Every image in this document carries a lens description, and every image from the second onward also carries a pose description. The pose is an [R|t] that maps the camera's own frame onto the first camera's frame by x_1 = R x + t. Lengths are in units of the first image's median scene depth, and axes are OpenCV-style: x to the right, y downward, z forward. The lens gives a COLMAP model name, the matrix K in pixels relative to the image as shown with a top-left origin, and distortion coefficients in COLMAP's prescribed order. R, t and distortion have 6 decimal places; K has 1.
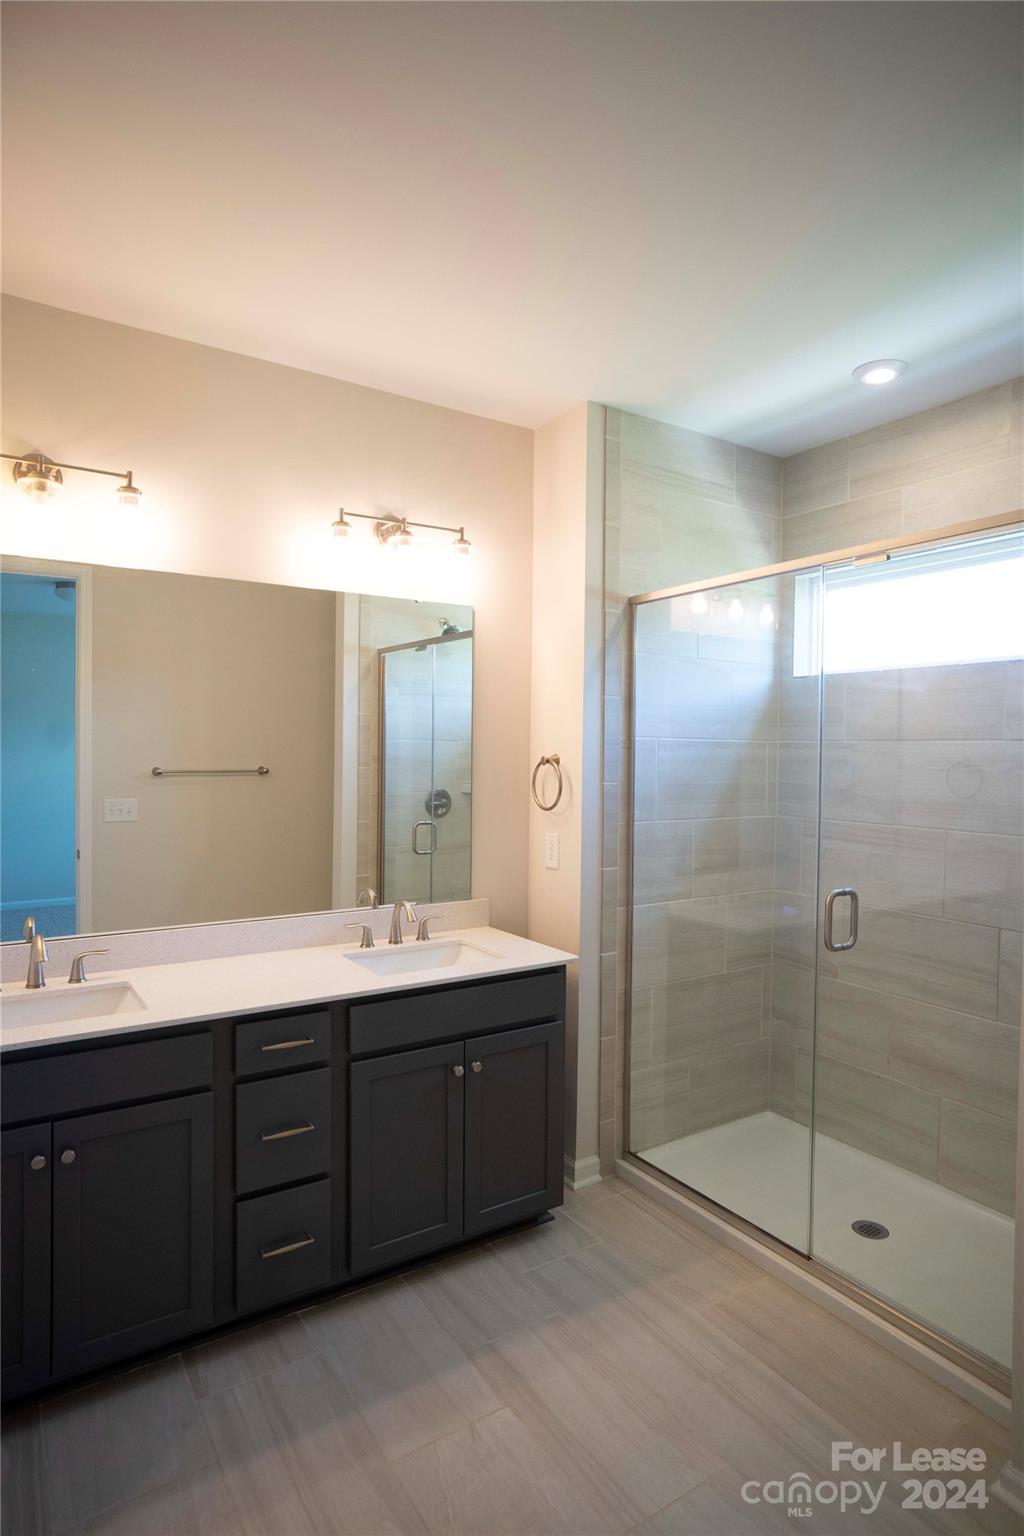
lens RADIAL K [[859.8, 0, 515.6], [0, 859.8, 763.6], [0, 0, 1]] dist [-0.037900, 0.036362]
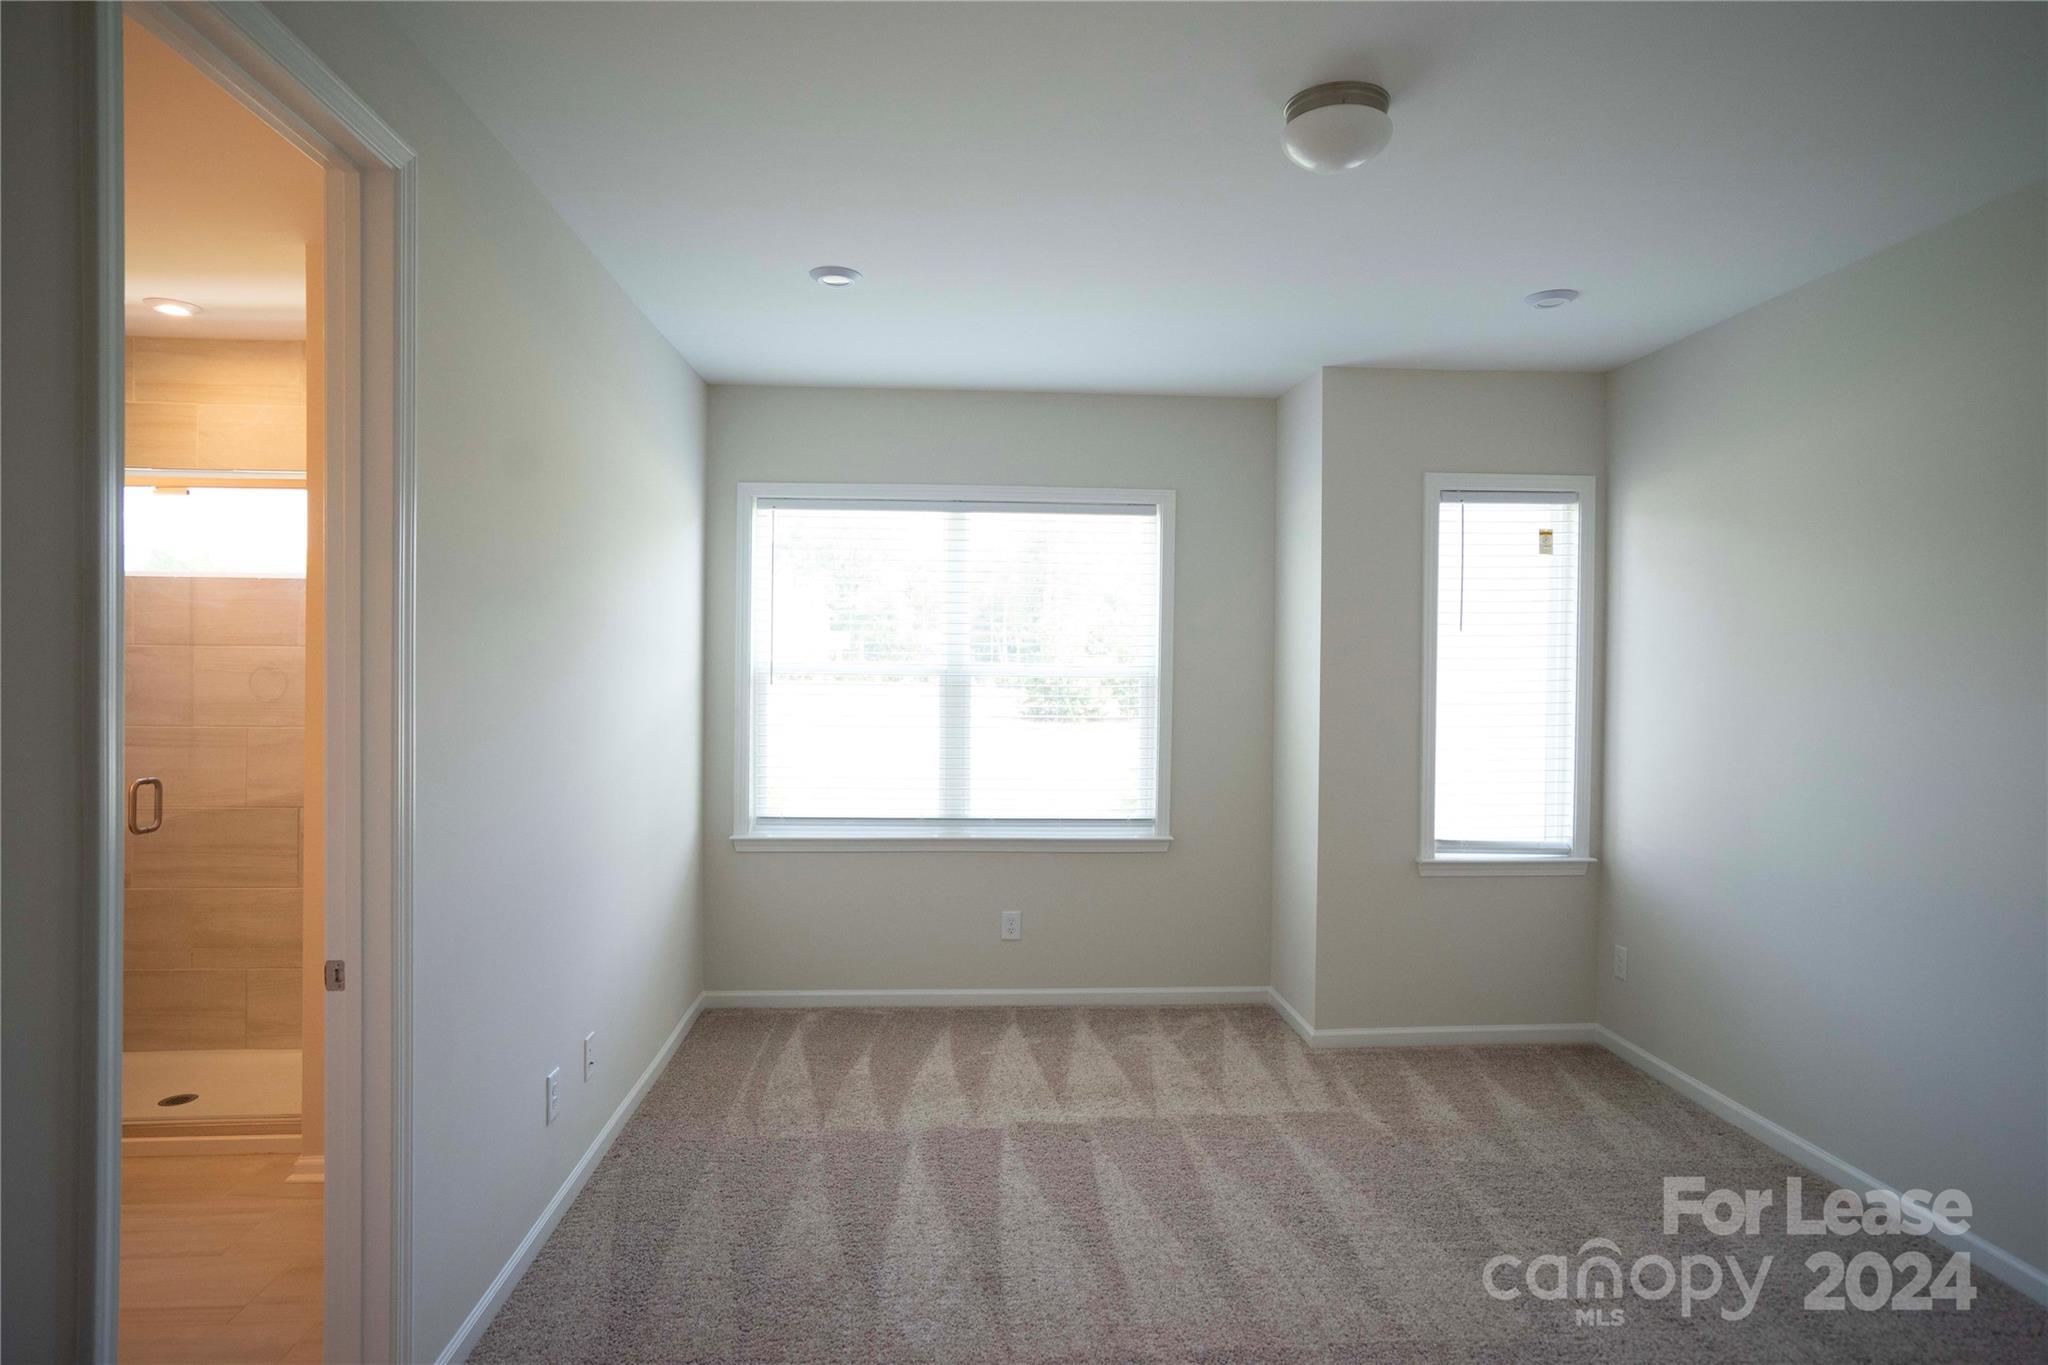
lens RADIAL K [[1146.4, 0, 1024.0], [0, 1146.4, 682.5], [0, 0, 1]] dist [-0.037900, 0.036362]
pose [[0.485822, -0.015685, 0.873917, -0.279473], [0.011051, 0.999869, 0.011802, 0.012994], [-0.873988, 0.003924, 0.485932, -0.570703]]
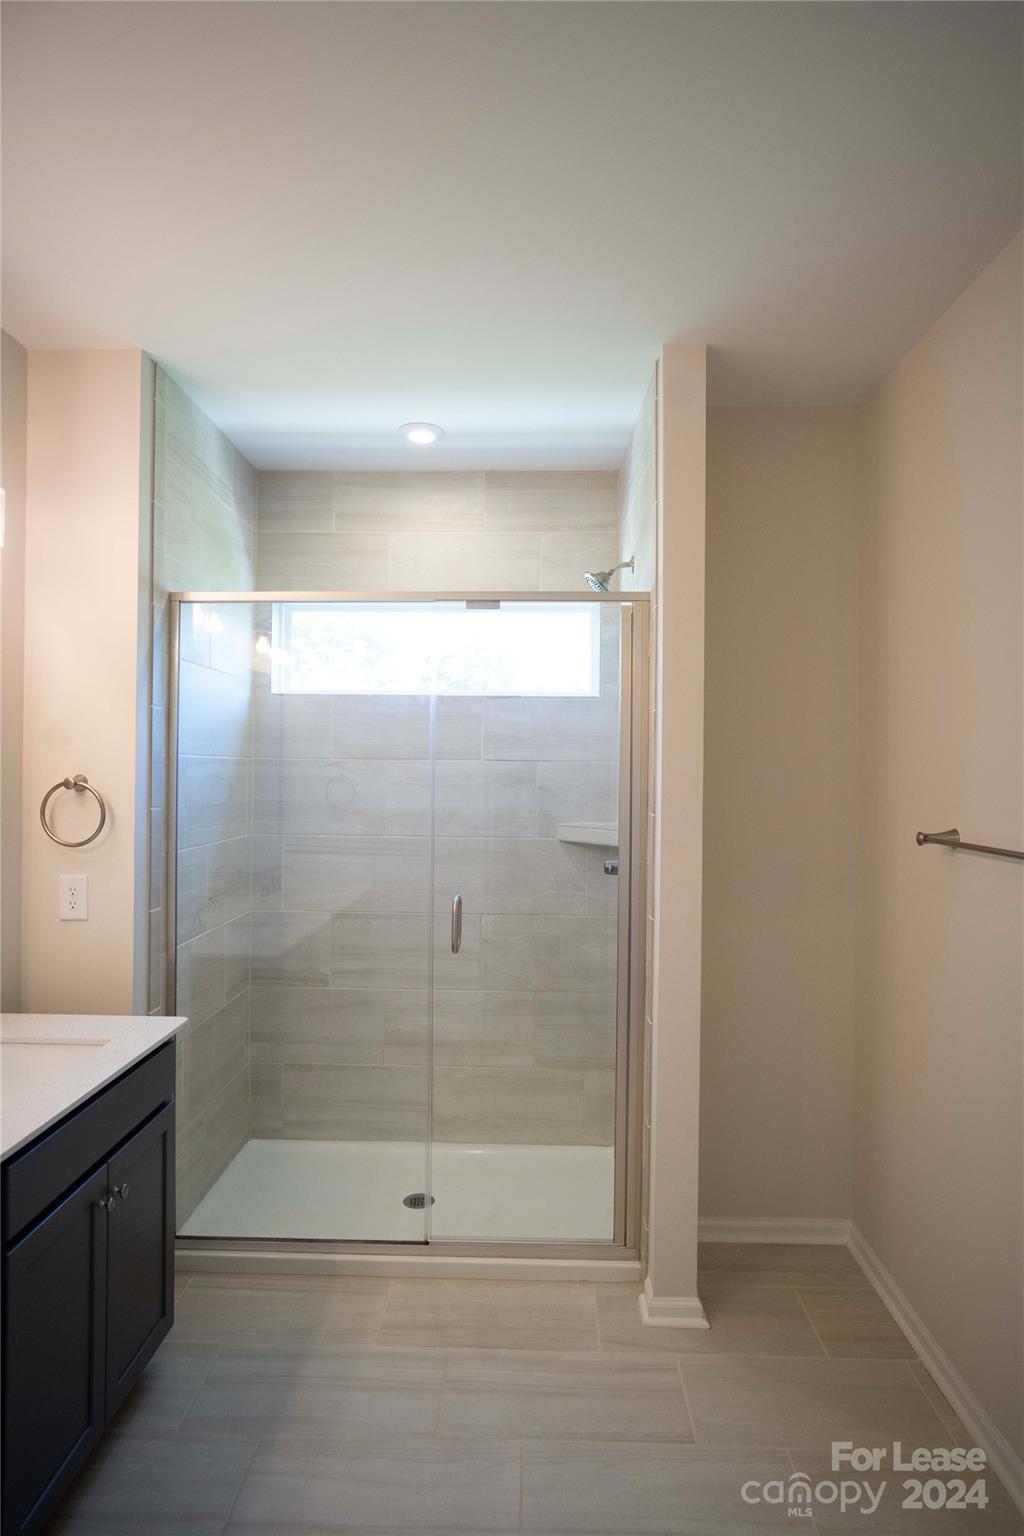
lens RADIAL K [[859.8, 0, 515.6], [0, 859.8, 763.6], [0, 0, 1]] dist [-0.037900, 0.036362]
pose [[0.572025, 0.000238, 0.820236, -0.374151], [0.006222, 0.999970, -0.004629, -0.015309], [-0.820212, 0.007752, 0.572007, 0.225133]]
